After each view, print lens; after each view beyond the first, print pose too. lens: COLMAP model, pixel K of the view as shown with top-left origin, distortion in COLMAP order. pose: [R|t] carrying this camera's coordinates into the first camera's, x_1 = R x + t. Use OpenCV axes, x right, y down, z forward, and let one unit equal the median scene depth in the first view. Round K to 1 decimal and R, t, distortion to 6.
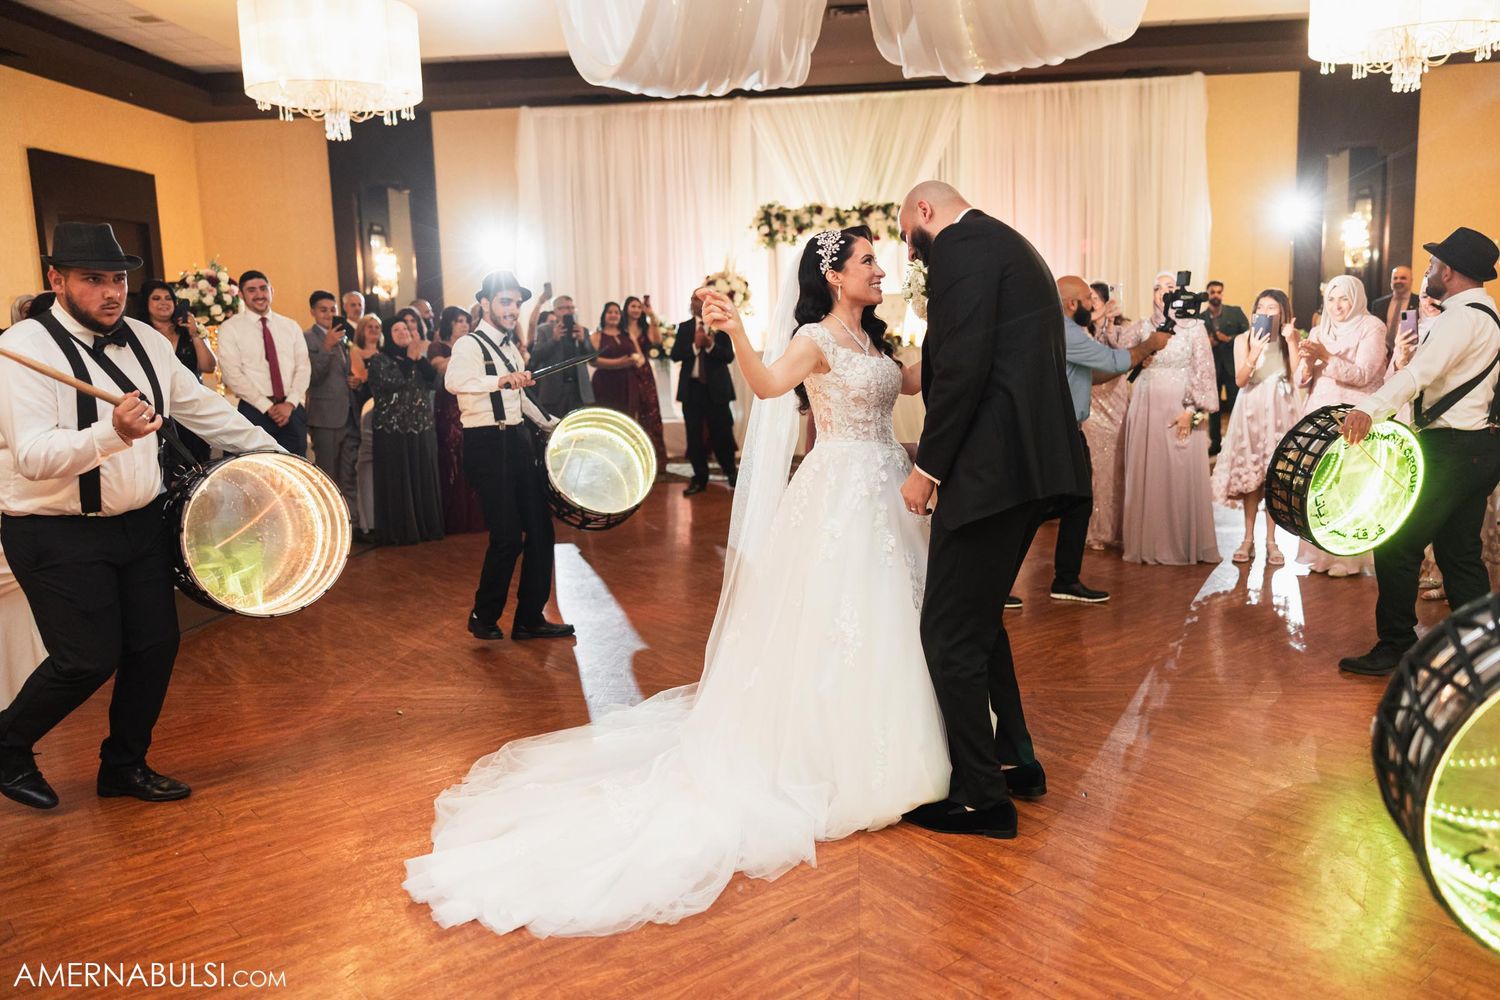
lens RADIAL K [[1169.7, 0, 757.0], [0, 1169.7, 501.4], [0, 0, 1]] dist [-0.006607, 0.001245]
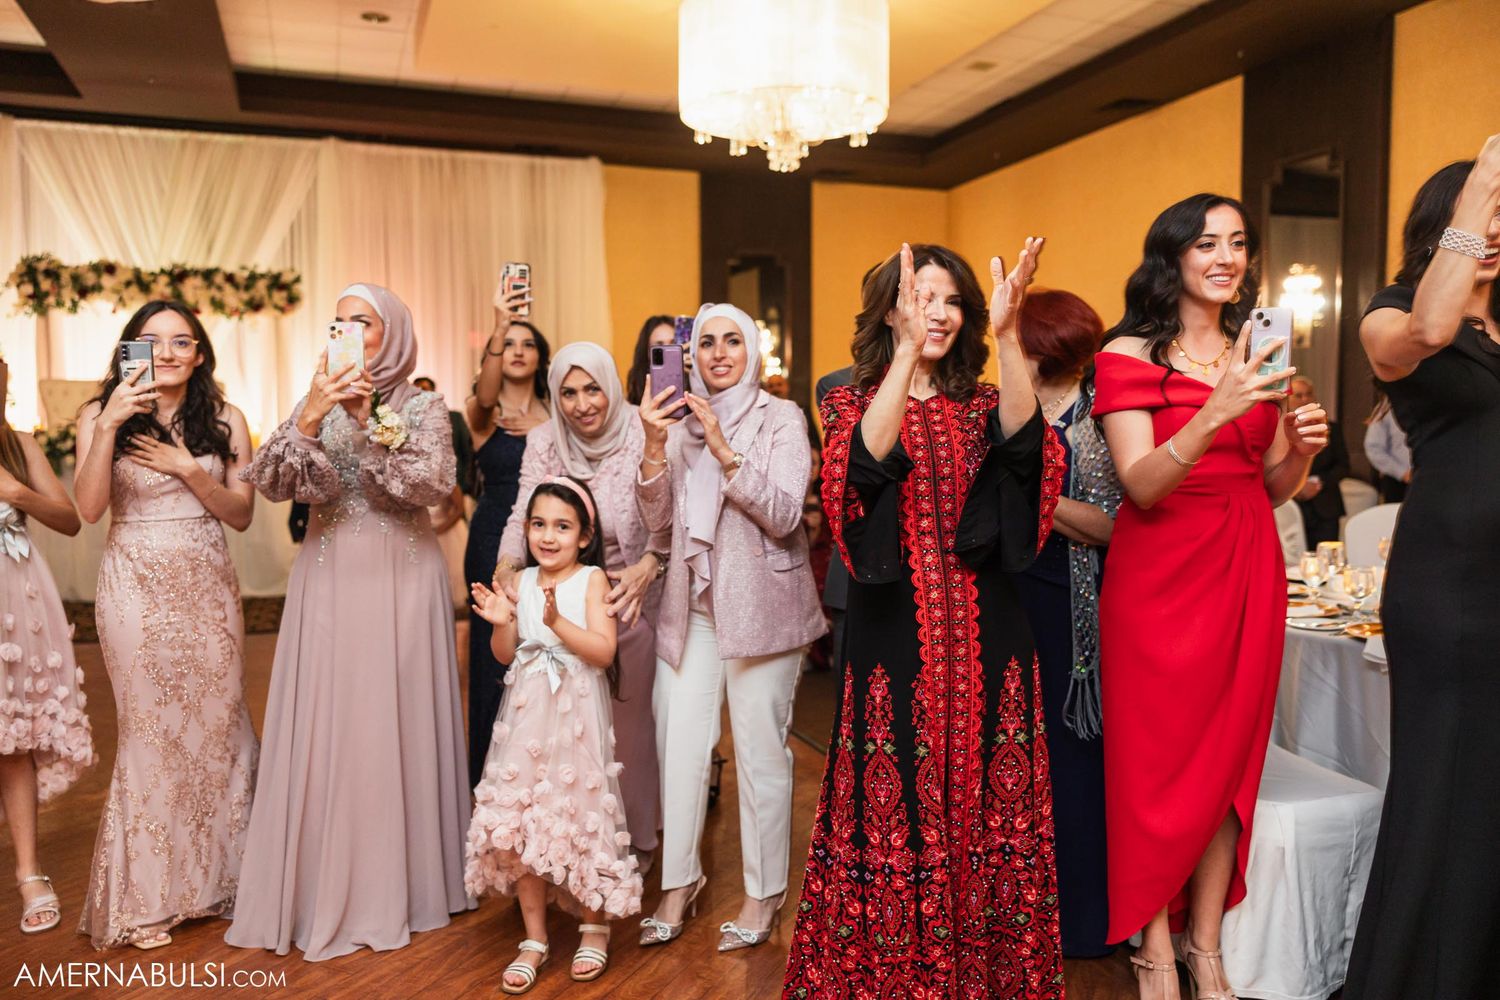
lens RADIAL K [[1169.7, 0, 749.0], [0, 1169.7, 502.4], [0, 0, 1]] dist [-0.006607, 0.001245]
pose [[0.904631, -0.000155, 0.426196, 0.104318], [0.040083, 0.995599, -0.084716, -0.018925], [-0.424307, 0.093720, 0.900655, 0.160057]]
